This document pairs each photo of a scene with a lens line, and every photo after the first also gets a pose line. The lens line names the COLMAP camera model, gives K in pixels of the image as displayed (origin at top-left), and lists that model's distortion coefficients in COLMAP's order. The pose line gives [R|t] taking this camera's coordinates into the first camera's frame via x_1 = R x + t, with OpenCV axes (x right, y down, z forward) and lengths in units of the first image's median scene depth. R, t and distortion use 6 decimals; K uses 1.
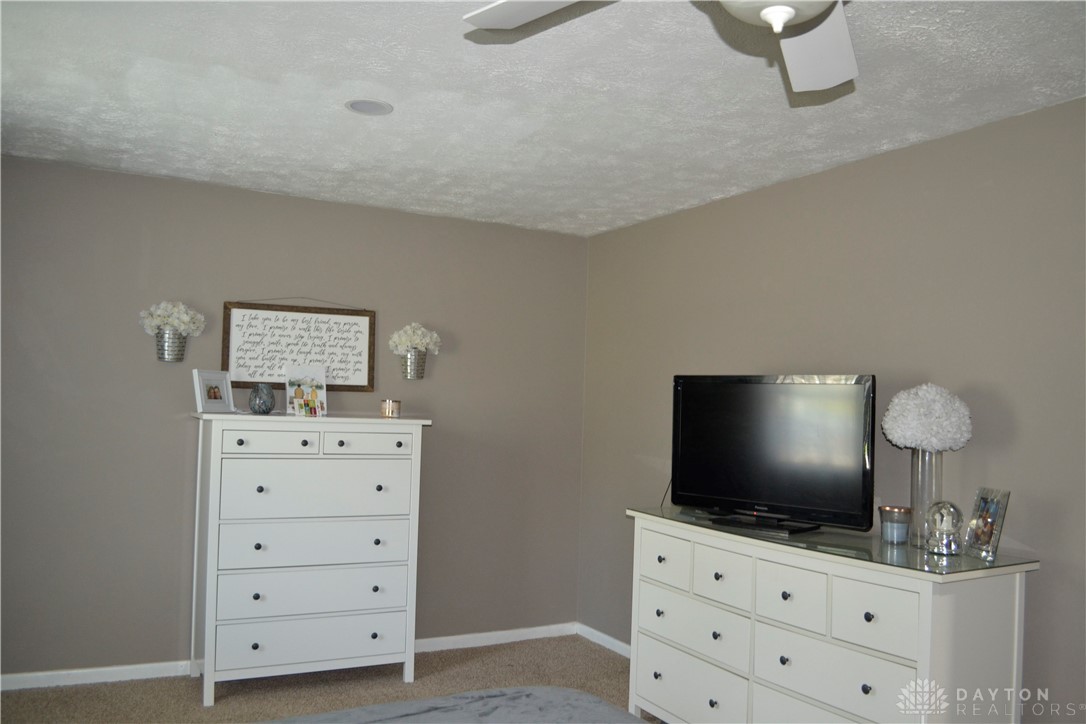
lens RADIAL K [[882.7, 0, 543.3], [0, 882.7, 362.9], [0, 0, 1]] dist [-0.063582, -0.007858]
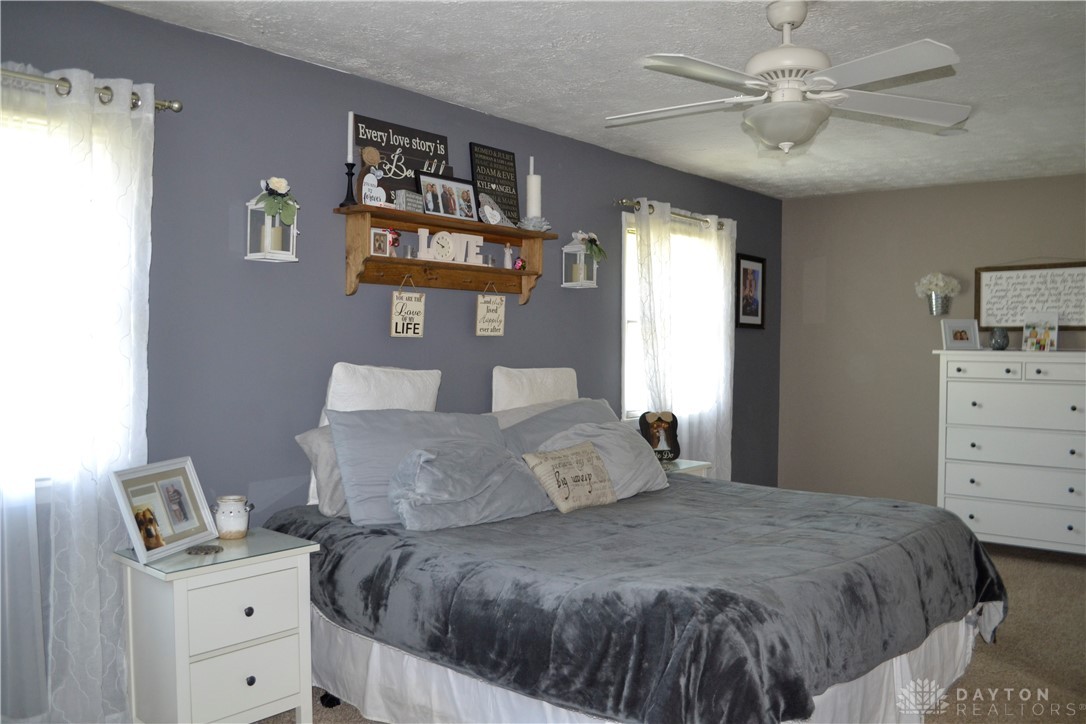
lens RADIAL K [[882.7, 0, 544.2], [0, 882.7, 360.1], [0, 0, 1]] dist [-0.063582, -0.007858]
pose [[0.353574, -0.010666, -0.935346, 0.639626], [0.049253, 0.998760, 0.007229, 0.028489], [0.934109, -0.048625, 0.353661, -0.102974]]
